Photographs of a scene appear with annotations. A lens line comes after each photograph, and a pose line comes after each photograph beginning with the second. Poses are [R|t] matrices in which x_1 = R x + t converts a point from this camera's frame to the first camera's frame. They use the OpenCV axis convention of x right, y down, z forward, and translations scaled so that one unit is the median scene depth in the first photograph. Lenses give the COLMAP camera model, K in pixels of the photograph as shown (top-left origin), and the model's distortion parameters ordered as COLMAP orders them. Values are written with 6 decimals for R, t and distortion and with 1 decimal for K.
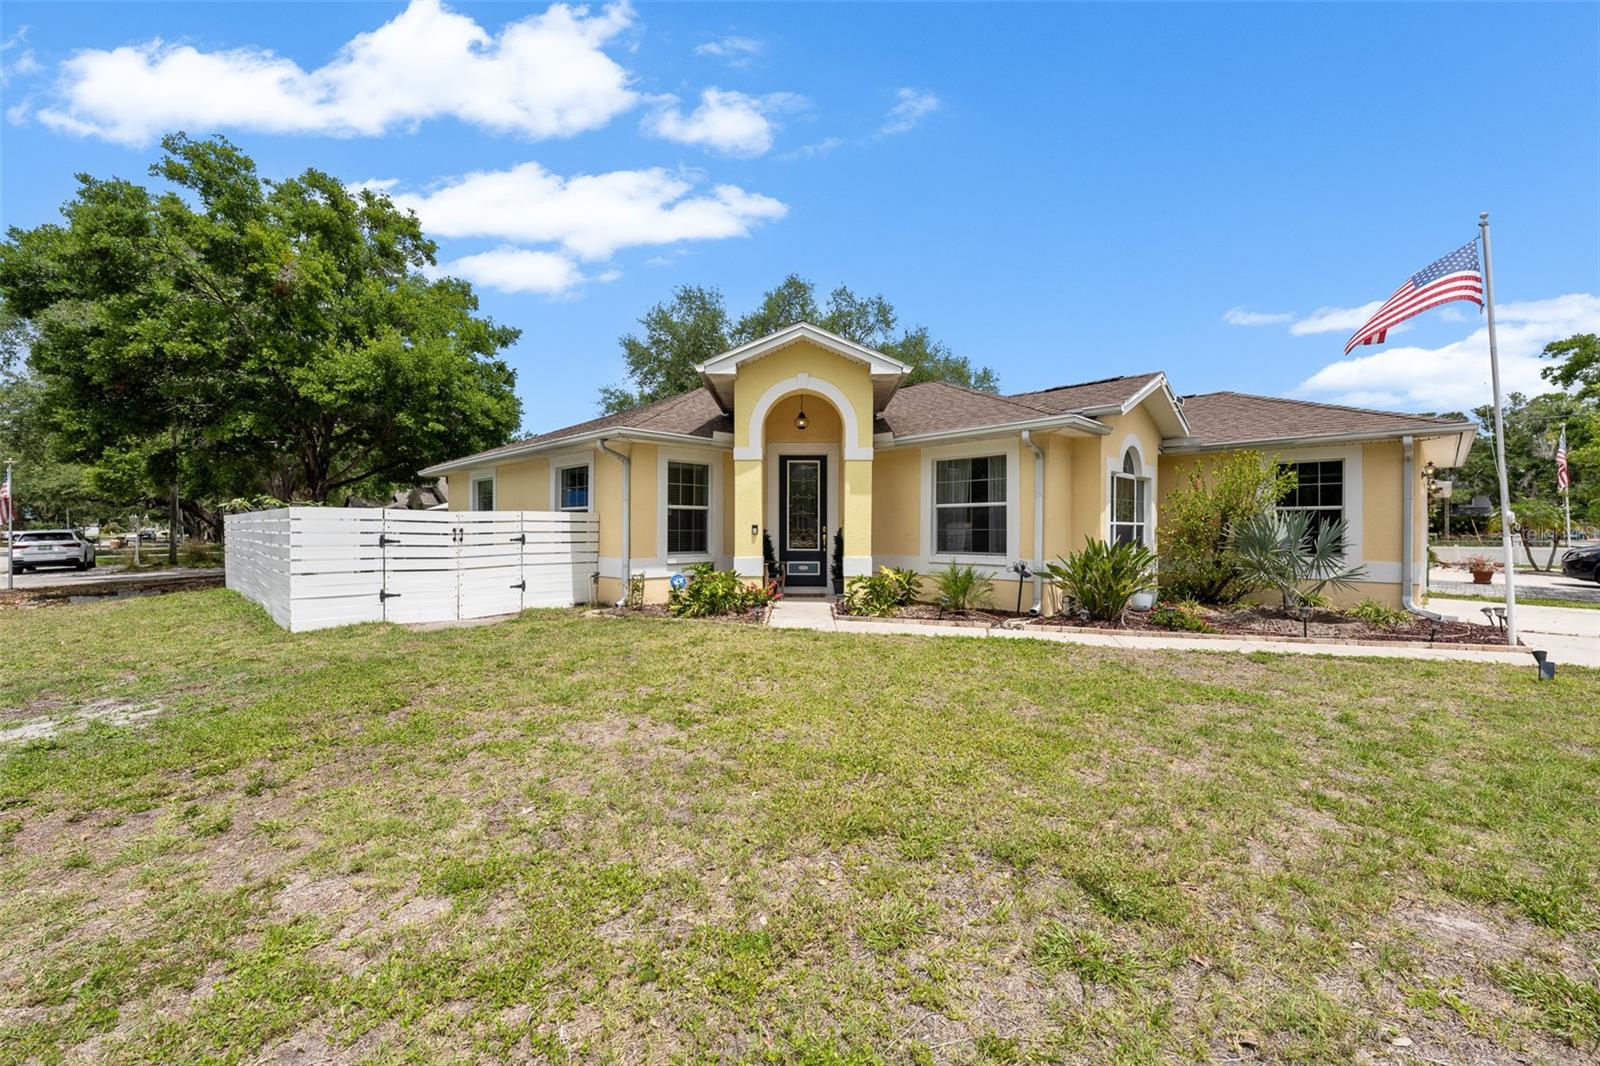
lens RADIAL K [[641.3, 0, 798.8], [0, 641.3, 533.6], [0, 0, 1]] dist [0.003197, -0.000129]
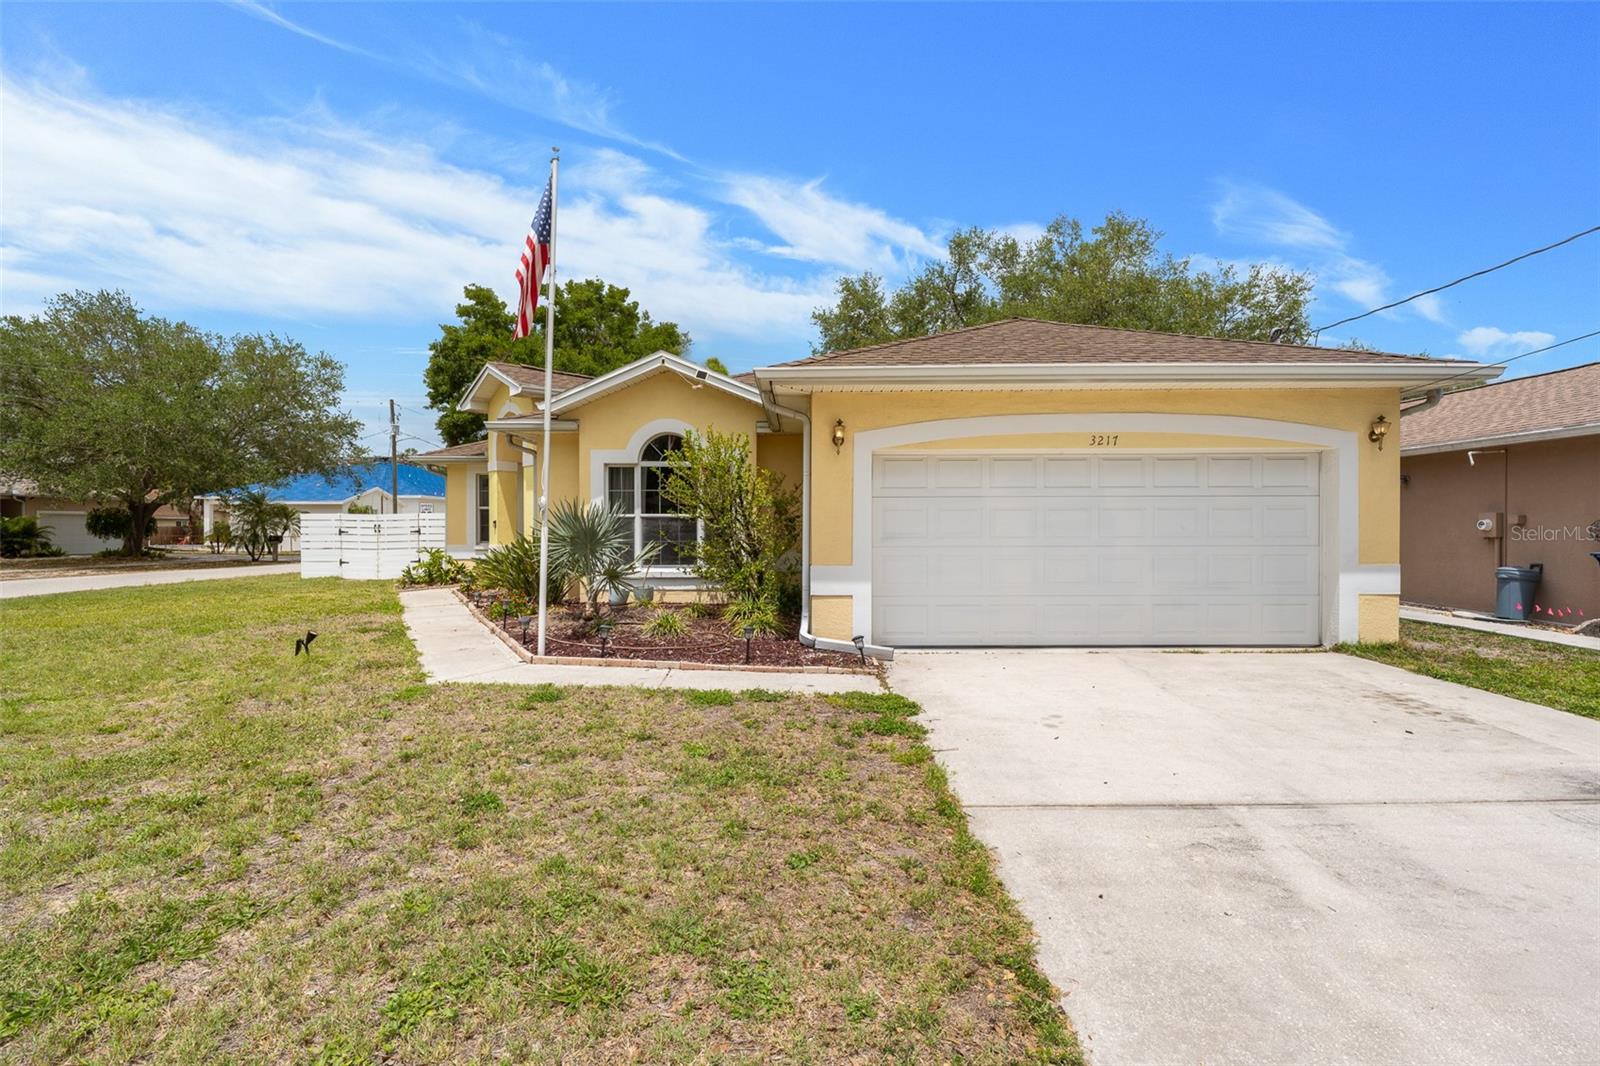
lens RADIAL K [[728.6, 0, 793.5], [0, 728.6, 528.0], [0, 0, 1]] dist [0.002791, 0.001855]
pose [[0.710207, -0.002456, -0.703988, 1.245857], [-0.001599, 0.999986, -0.005102, 0.007171], [0.703991, 0.004749, 0.710193, 0.334946]]
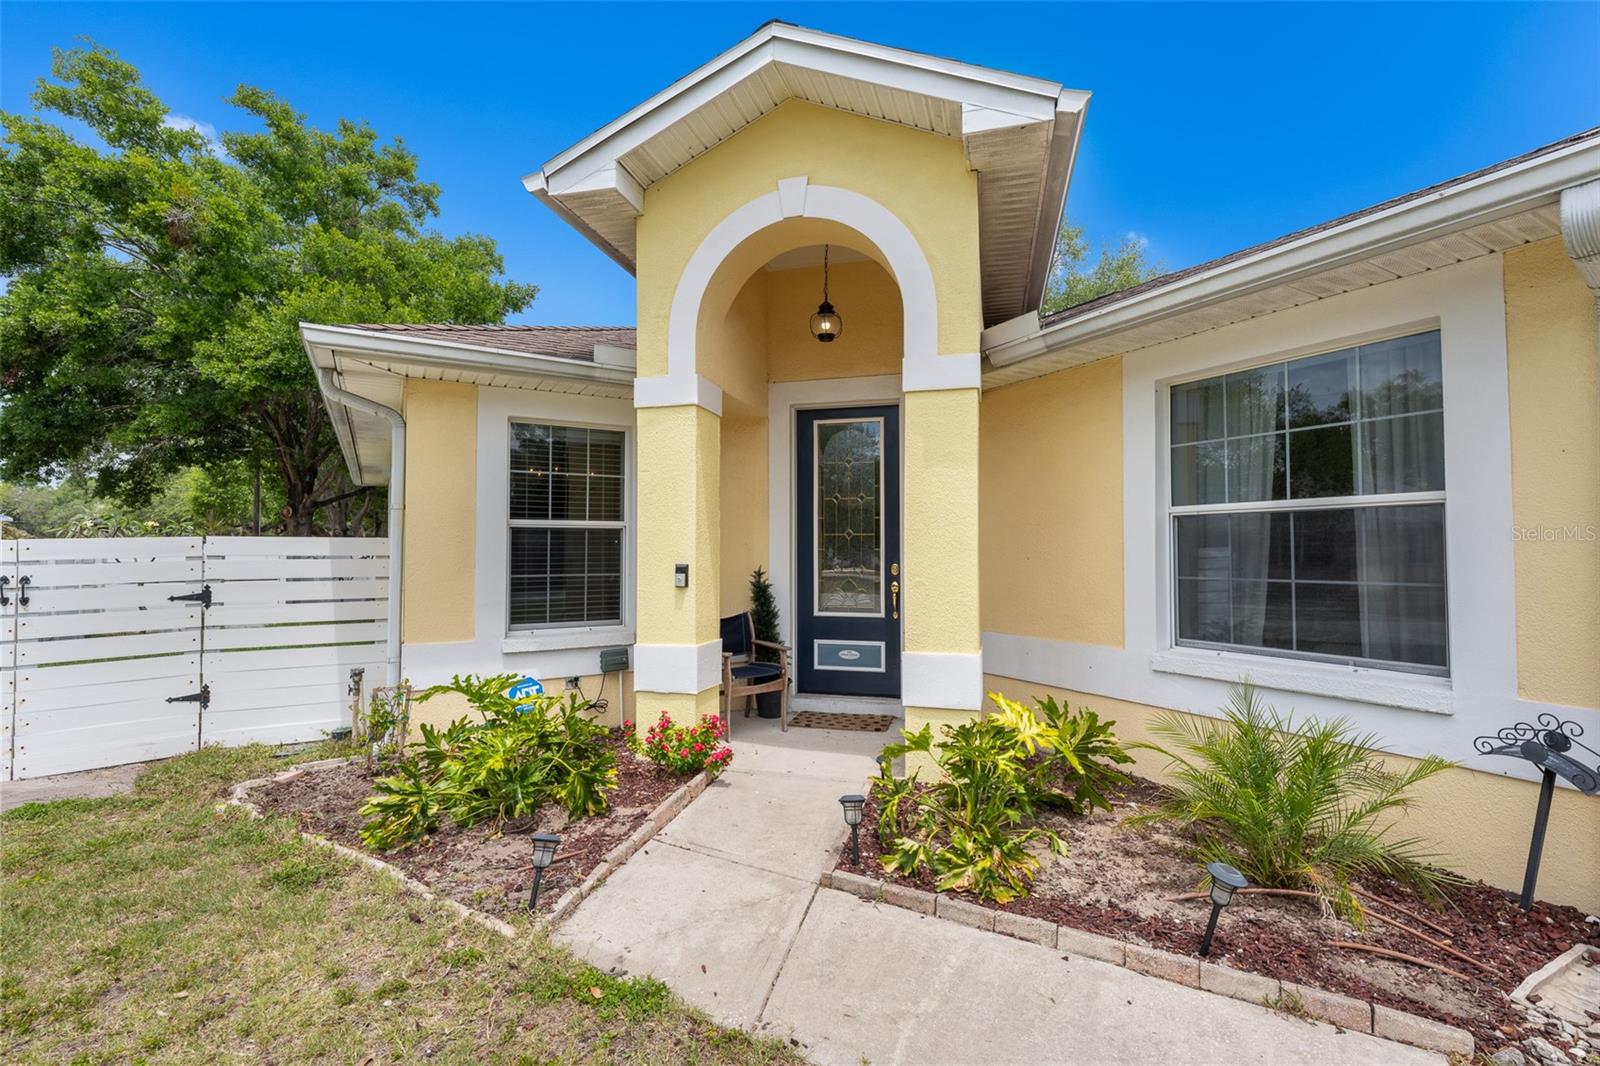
lens RADIAL K [[728.6, 0, 791.9], [0, 728.6, 532.1], [0, 0, 1]] dist [0.002791, 0.001855]
pose [[0.967617, -0.009916, -0.252228, 0.102662], [0.001763, 0.999469, -0.032529, -0.017133], [0.252417, 0.031031, 0.967121, 0.509577]]
